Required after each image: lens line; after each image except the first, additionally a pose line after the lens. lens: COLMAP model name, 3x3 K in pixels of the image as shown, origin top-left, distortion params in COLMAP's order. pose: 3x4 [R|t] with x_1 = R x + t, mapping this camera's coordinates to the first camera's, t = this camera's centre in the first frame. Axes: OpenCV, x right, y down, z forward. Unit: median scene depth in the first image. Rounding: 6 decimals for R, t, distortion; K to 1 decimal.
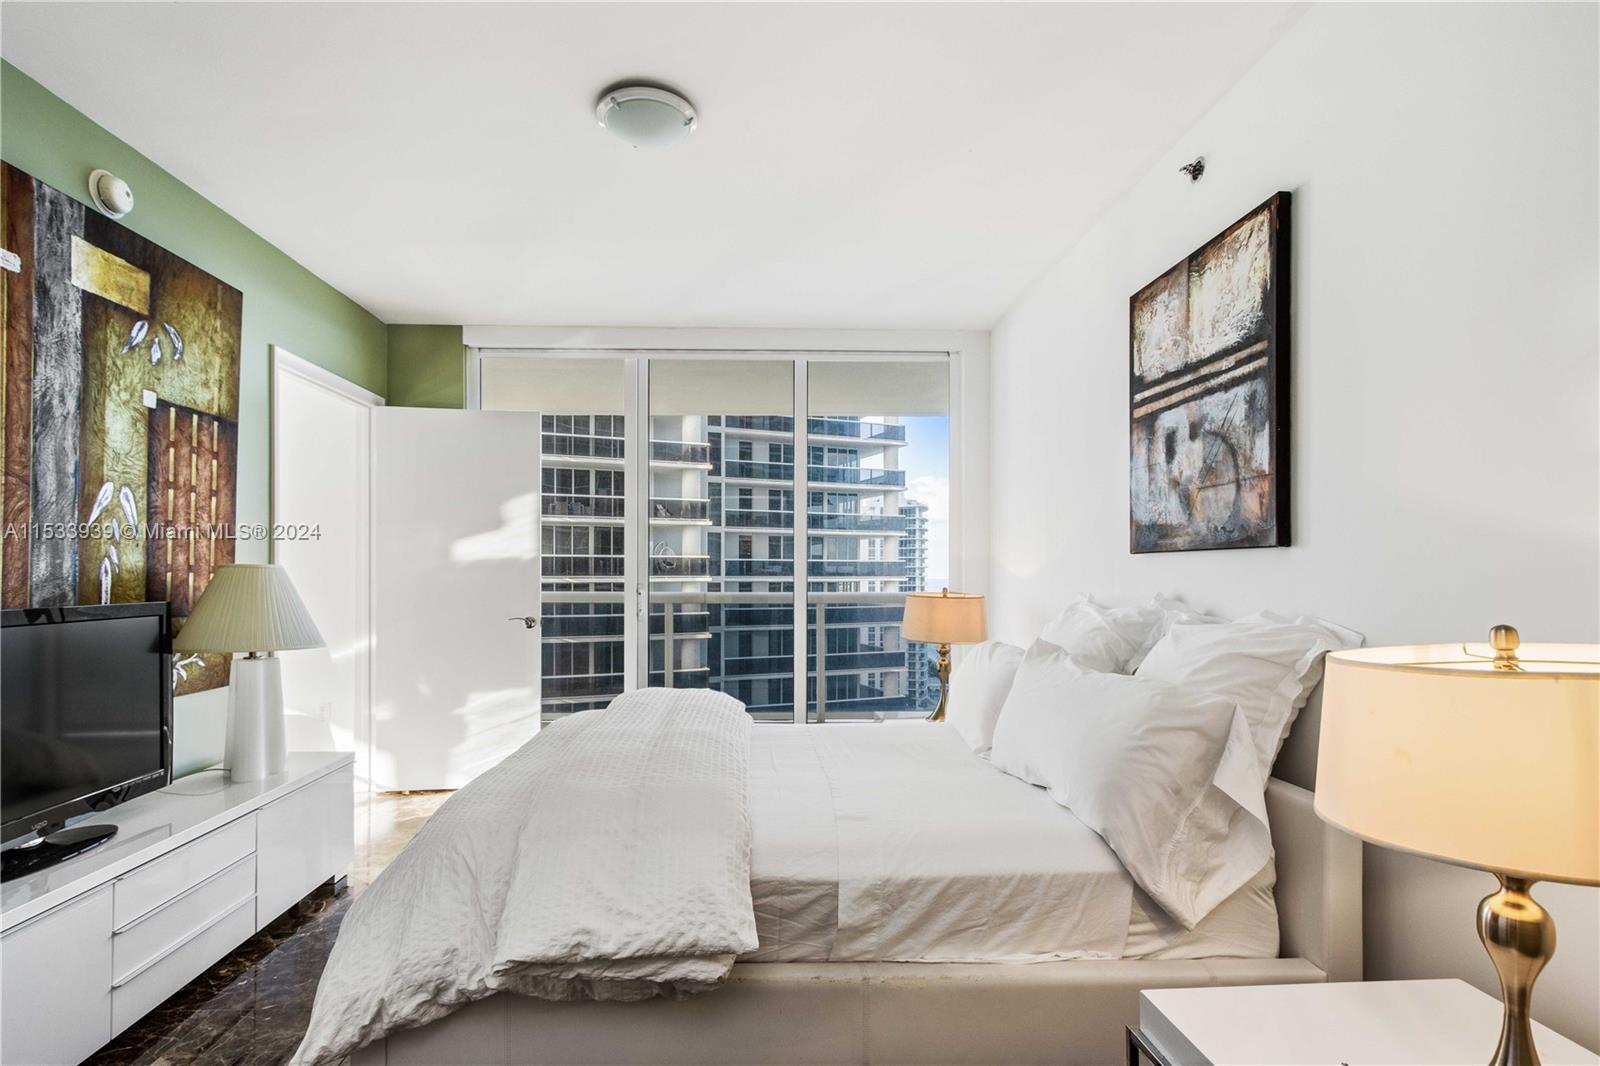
lens RADIAL K [[776.3, 0, 795.5], [0, 776.3, 578.4], [0, 0, 1]] dist [0.000099, -0.000069]
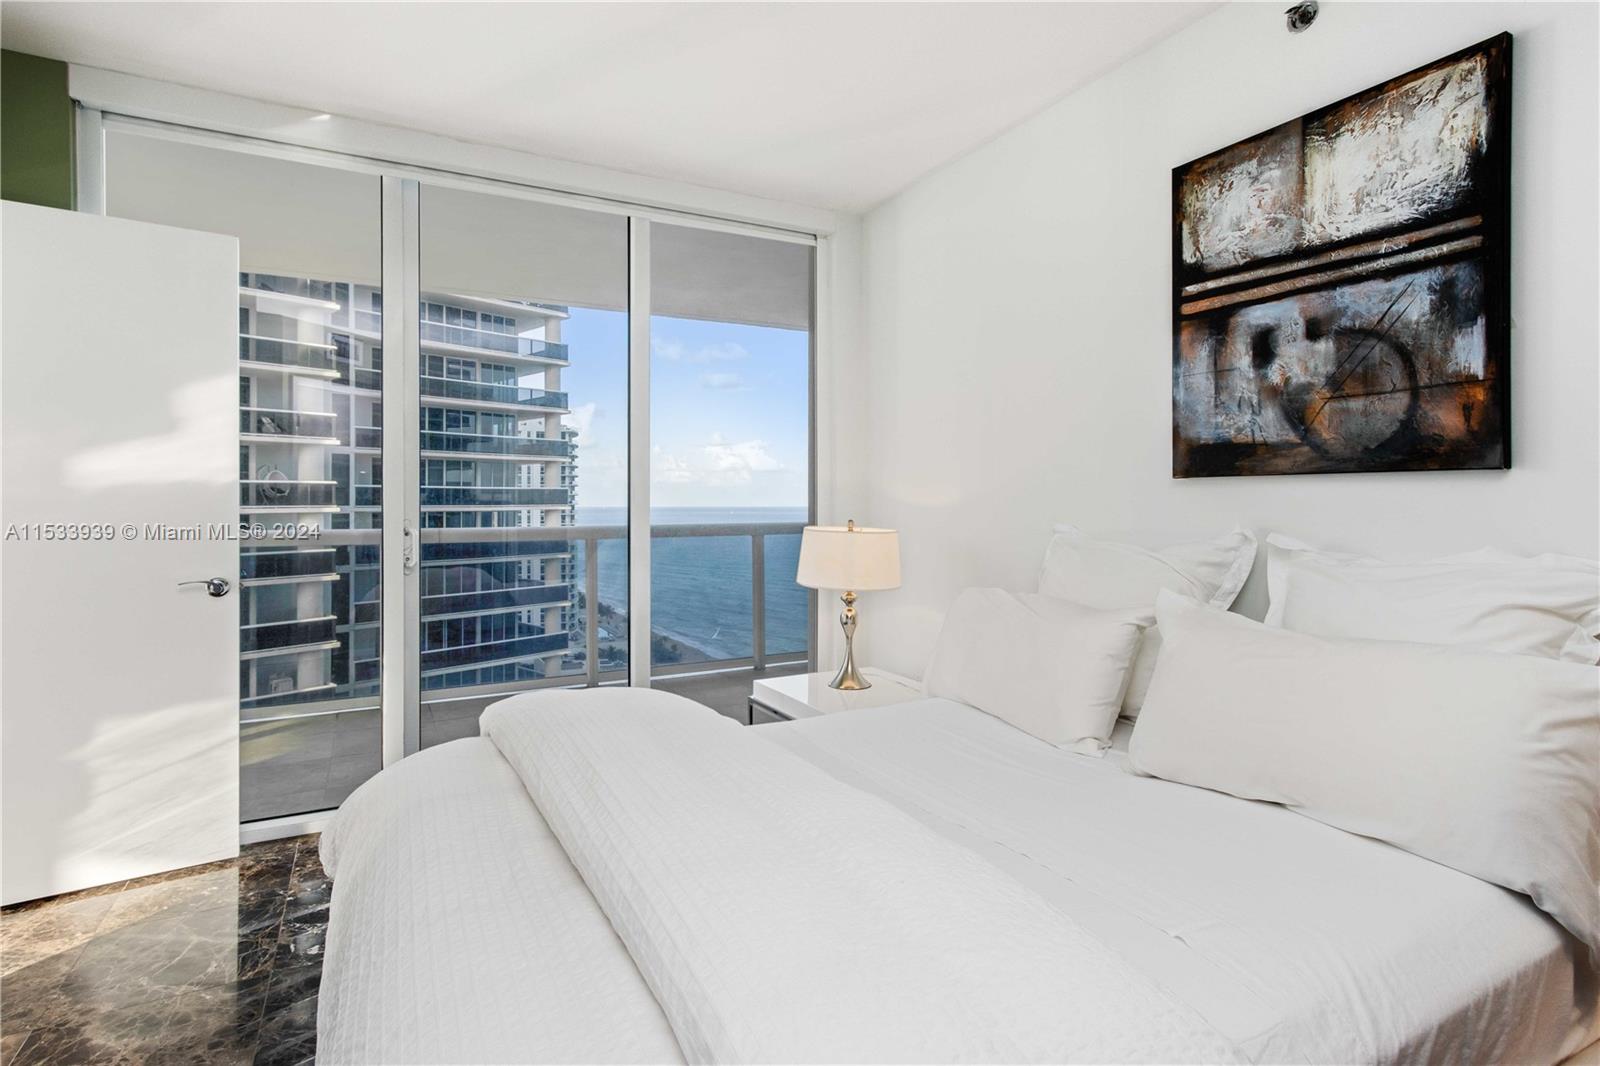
lens RADIAL K [[785.8, 0, 782.9], [0, 785.8, 506.5], [0, 0, 1]] dist [0.000039, 0.000899]
pose [[0.910014, -0.006472, 0.414528, -0.297322], [0.006437, 0.999978, 0.001481, -0.005341], [-0.414528, 0.001321, 0.910035, 0.407840]]
